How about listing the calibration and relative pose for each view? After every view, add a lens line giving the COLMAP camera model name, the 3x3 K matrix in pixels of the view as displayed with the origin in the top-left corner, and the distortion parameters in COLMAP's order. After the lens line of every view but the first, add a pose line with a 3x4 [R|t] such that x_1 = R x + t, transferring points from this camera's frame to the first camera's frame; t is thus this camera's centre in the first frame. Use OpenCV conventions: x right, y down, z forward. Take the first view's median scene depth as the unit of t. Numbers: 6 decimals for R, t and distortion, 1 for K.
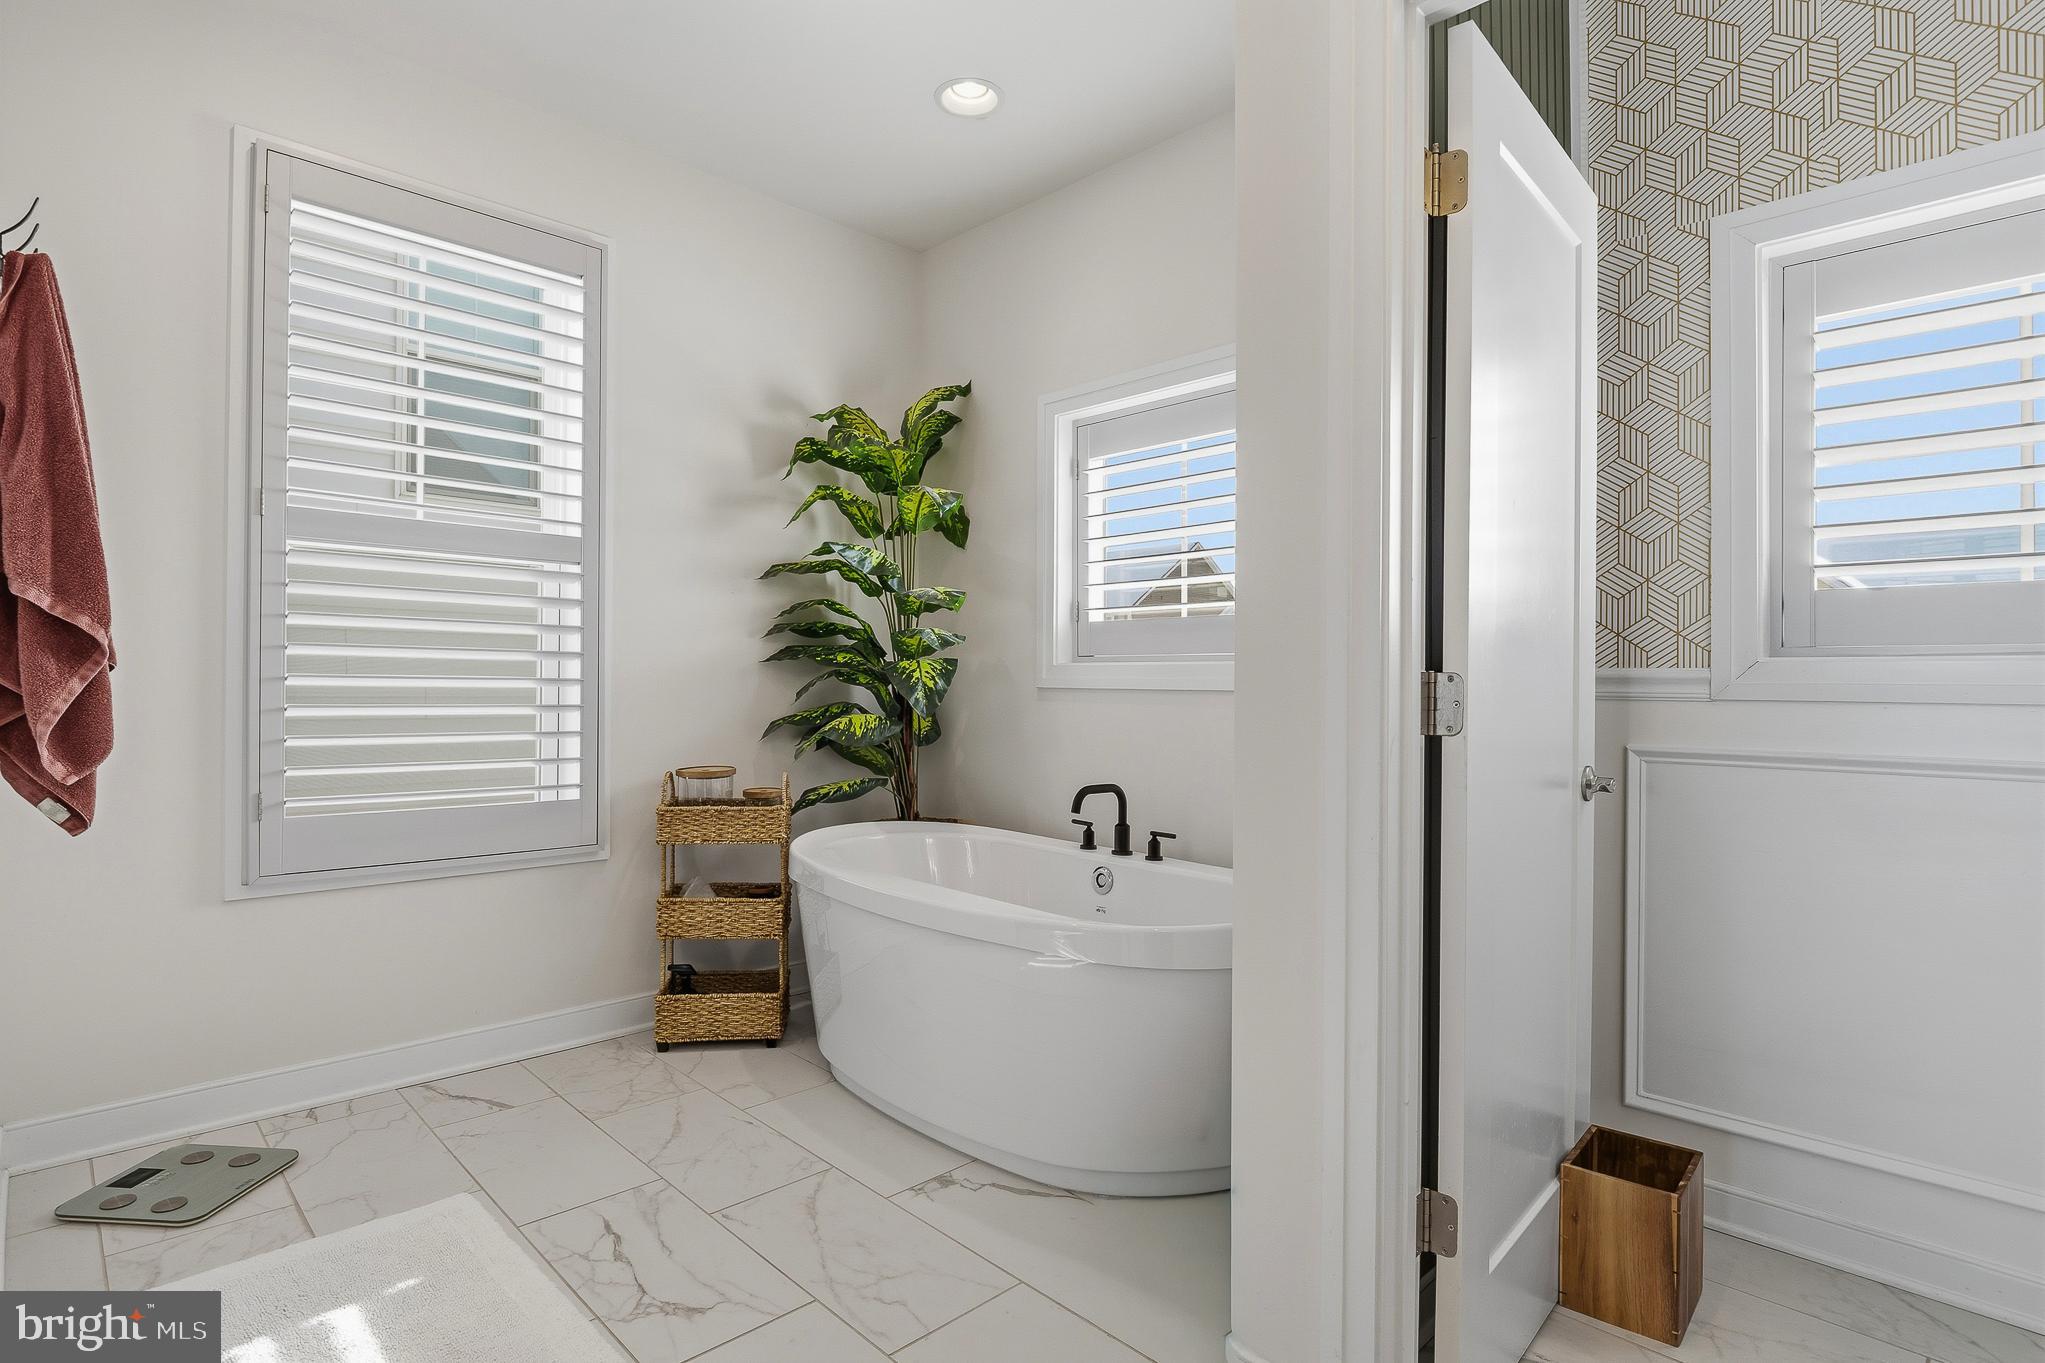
lens RADIAL K [[1028.2, 0, 1025.6], [0, 1028.2, 684.4], [0, 0, 1]] dist [-0.008965, -0.001777]
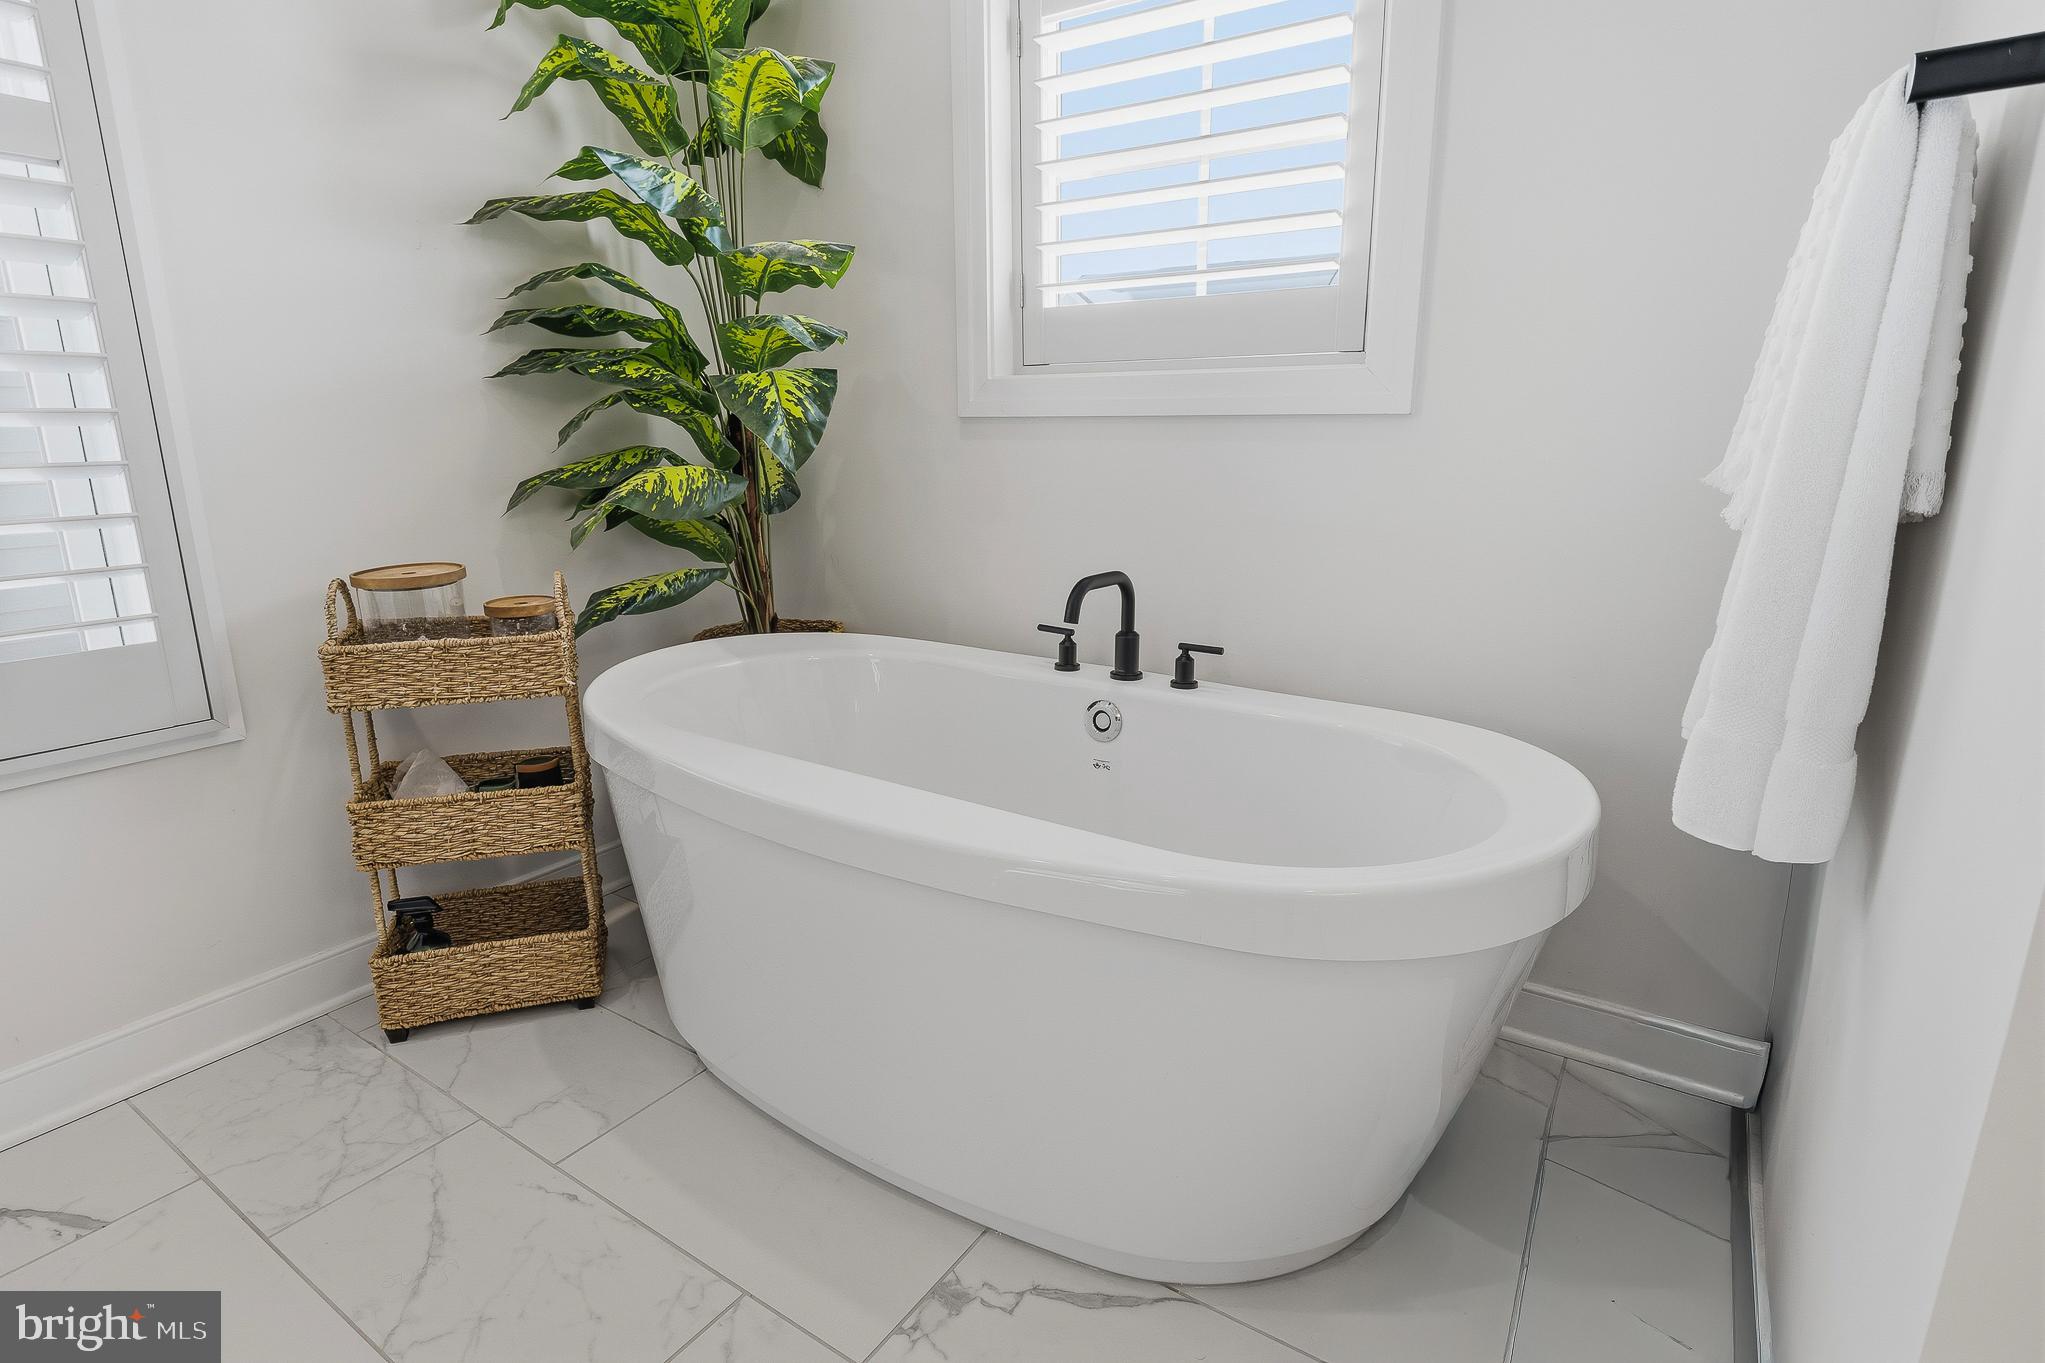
lens RADIAL K [[1028.2, 0, 1005.2], [0, 1028.2, 676.8], [0, 0, 1]] dist [-0.008965, -0.001777]
pose [[0.980354, -0.060572, 0.187716, -0.096849], [0.014660, 0.971425, 0.236894, 0.009889], [-0.196701, -0.229488, 0.953228, 0.377874]]
